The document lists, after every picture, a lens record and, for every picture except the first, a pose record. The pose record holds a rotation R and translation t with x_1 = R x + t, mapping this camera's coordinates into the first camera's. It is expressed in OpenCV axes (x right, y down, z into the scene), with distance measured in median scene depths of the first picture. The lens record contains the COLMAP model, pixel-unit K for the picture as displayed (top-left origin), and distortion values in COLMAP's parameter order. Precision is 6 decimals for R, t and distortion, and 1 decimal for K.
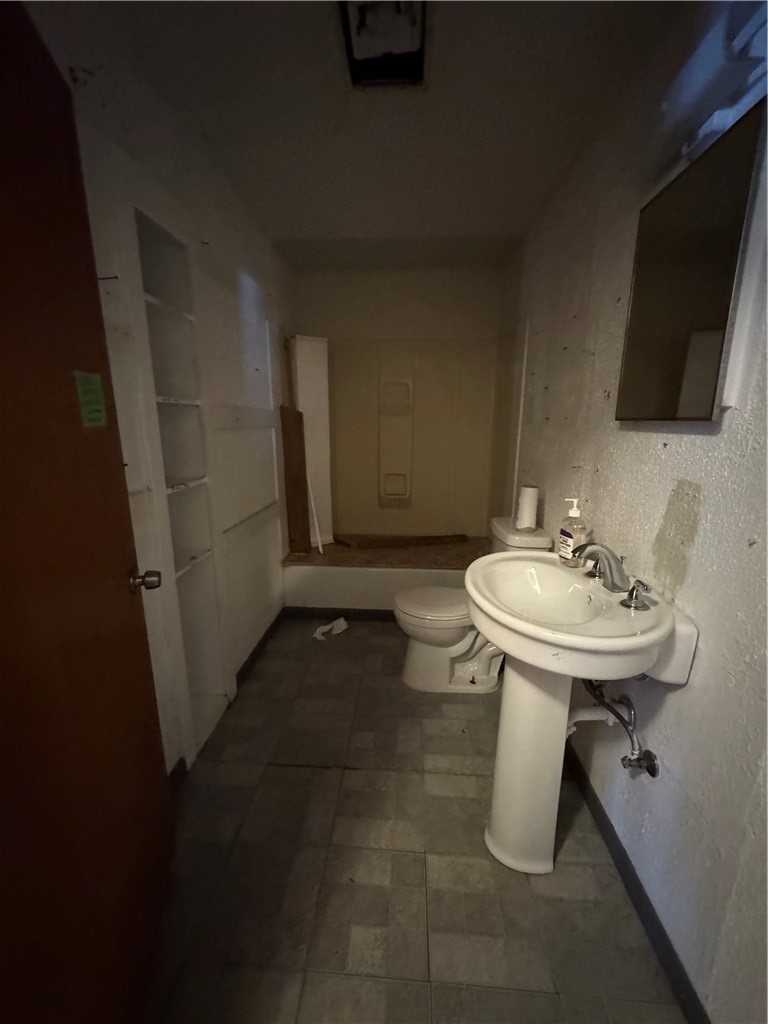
lens RADIAL K [[408.3, 0, 379.9], [0, 408.3, 510.4], [0, 0, 1]] dist [-0.001557, 0.000417]
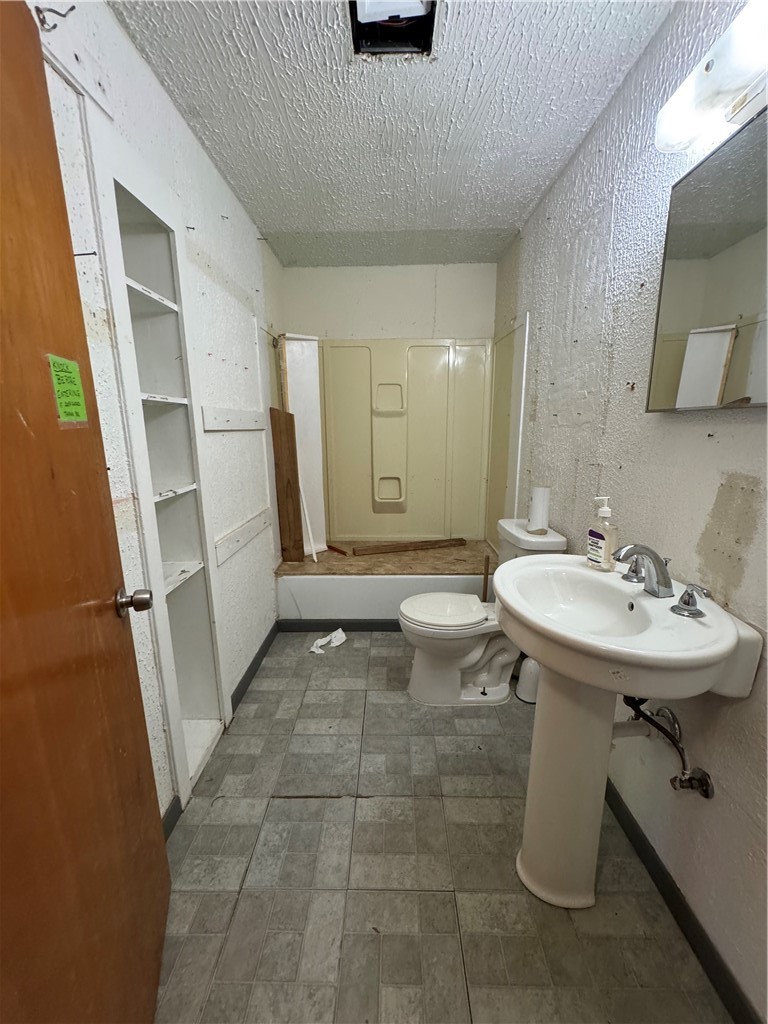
lens RADIAL K [[408.3, 0, 381.1], [0, 408.3, 511.1], [0, 0, 1]] dist [-0.001557, 0.000417]
pose [[0.998784, -0.022016, 0.044108, -0.070818], [0.022512, 0.999689, -0.010773, 0.001678], [-0.043858, 0.011753, 0.998969, 0.090057]]
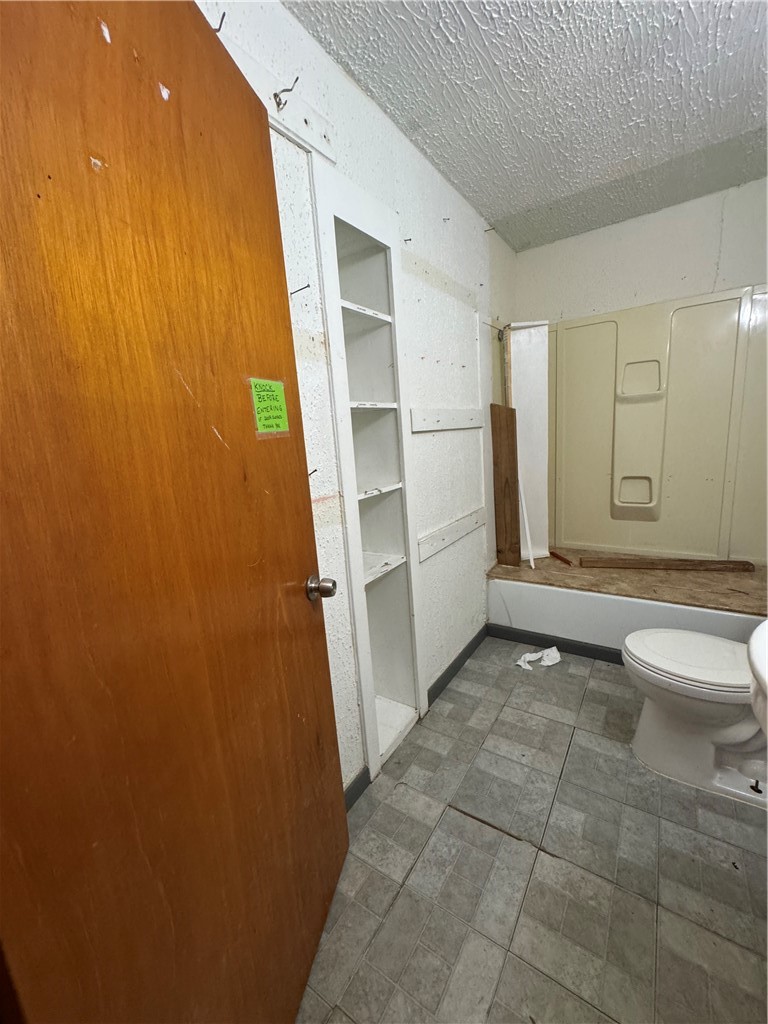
lens RADIAL K [[408.3, 0, 384.0], [0, 408.3, 511.3], [0, 0, 1]] dist [-0.001557, 0.000417]
pose [[0.863892, 0.031607, -0.502685, 0.037795], [-0.035503, 0.999368, 0.001823, -0.015795], [0.502425, 0.016272, 0.864468, 0.186980]]
